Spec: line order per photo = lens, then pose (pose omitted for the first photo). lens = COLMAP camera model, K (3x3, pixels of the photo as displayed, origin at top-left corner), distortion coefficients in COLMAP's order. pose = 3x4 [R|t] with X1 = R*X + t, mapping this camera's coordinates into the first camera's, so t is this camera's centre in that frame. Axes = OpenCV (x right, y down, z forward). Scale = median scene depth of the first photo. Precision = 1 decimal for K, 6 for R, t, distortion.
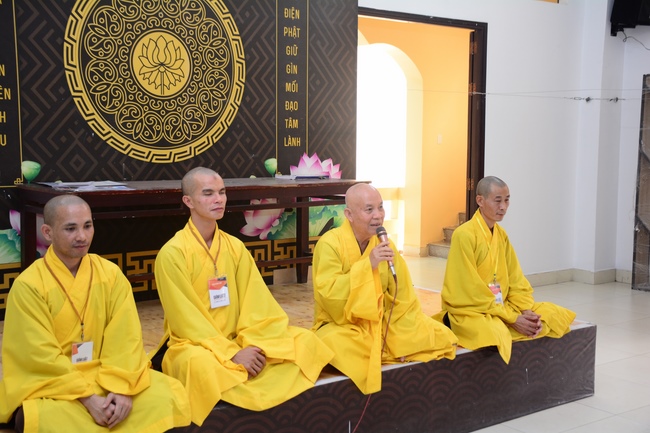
lens RADIAL K [[875.8, 0, 328.0], [0, 875.8, 216.3], [0, 0, 1]] dist [0.131772, 0.000000]
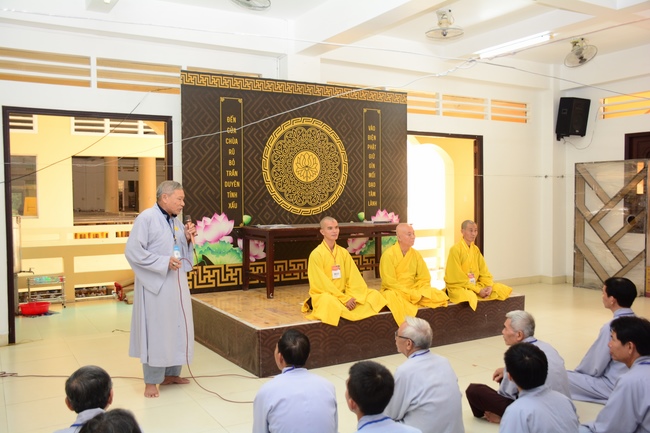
lens RADIAL K [[632.8, 0, 323.2], [0, 632.8, 215.3], [0, 0, 1]] dist [-0.093481, 0.000000]
pose [[0.990992, -0.008417, -0.133653, 0.039960], [0.000549, 0.998270, -0.058798, 0.023341], [0.133916, 0.058195, 0.989282, -0.405597]]
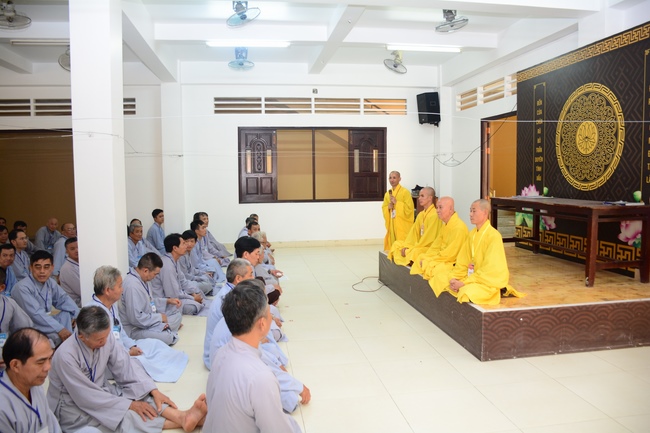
lens RADIAL K [[539.6, 0, 326.6], [0, 539.6, 214.1], [0, 0, 1]] dist [-0.014533, -0.003185]
pose [[-0.529244, 0.055535, -0.846650, 1.036250], [-0.079223, 0.990262, 0.114477, -0.095953], [0.844763, 0.127660, -0.519690, 1.115030]]
